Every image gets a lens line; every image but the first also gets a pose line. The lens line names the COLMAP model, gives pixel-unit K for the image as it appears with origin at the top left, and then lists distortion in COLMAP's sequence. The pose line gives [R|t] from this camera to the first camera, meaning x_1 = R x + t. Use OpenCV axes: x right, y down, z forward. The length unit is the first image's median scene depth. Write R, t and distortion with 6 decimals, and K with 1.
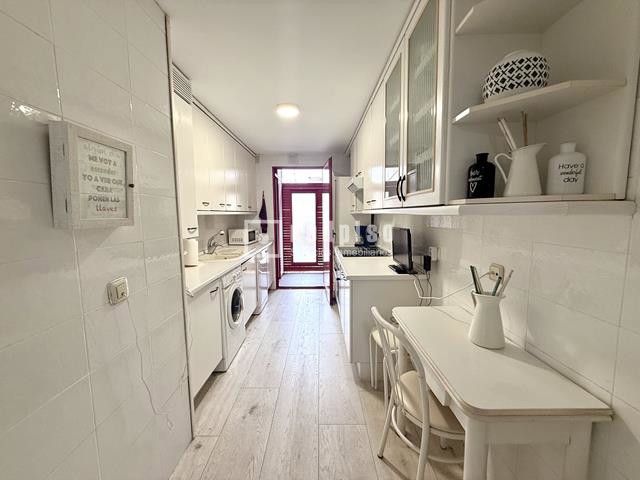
lens RADIAL K [[255.6, 0, 318.6], [0, 255.6, 239.8], [0, 0, 1]] dist [0.000686, 0.000148]
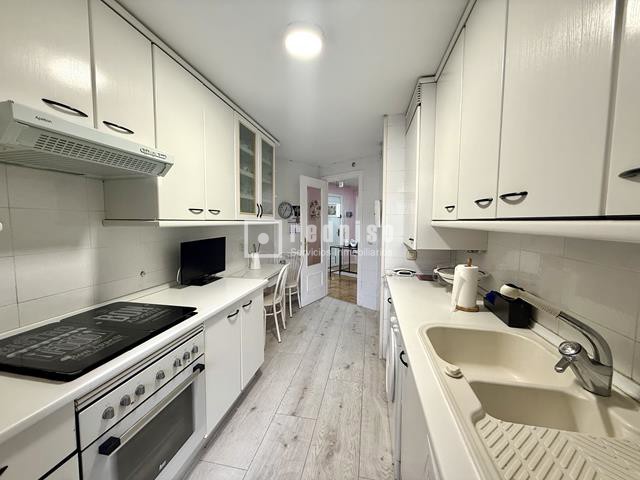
lens RADIAL K [[255.6, 0, 318.6], [0, 255.6, 239.8], [0, 0, 1]] dist [0.000686, 0.000148]
pose [[-0.980598, -0.008047, 0.195863, -0.268065], [0.026145, 0.984862, 0.171360, -0.177757], [-0.194277, 0.173156, -0.965543, 1.630690]]
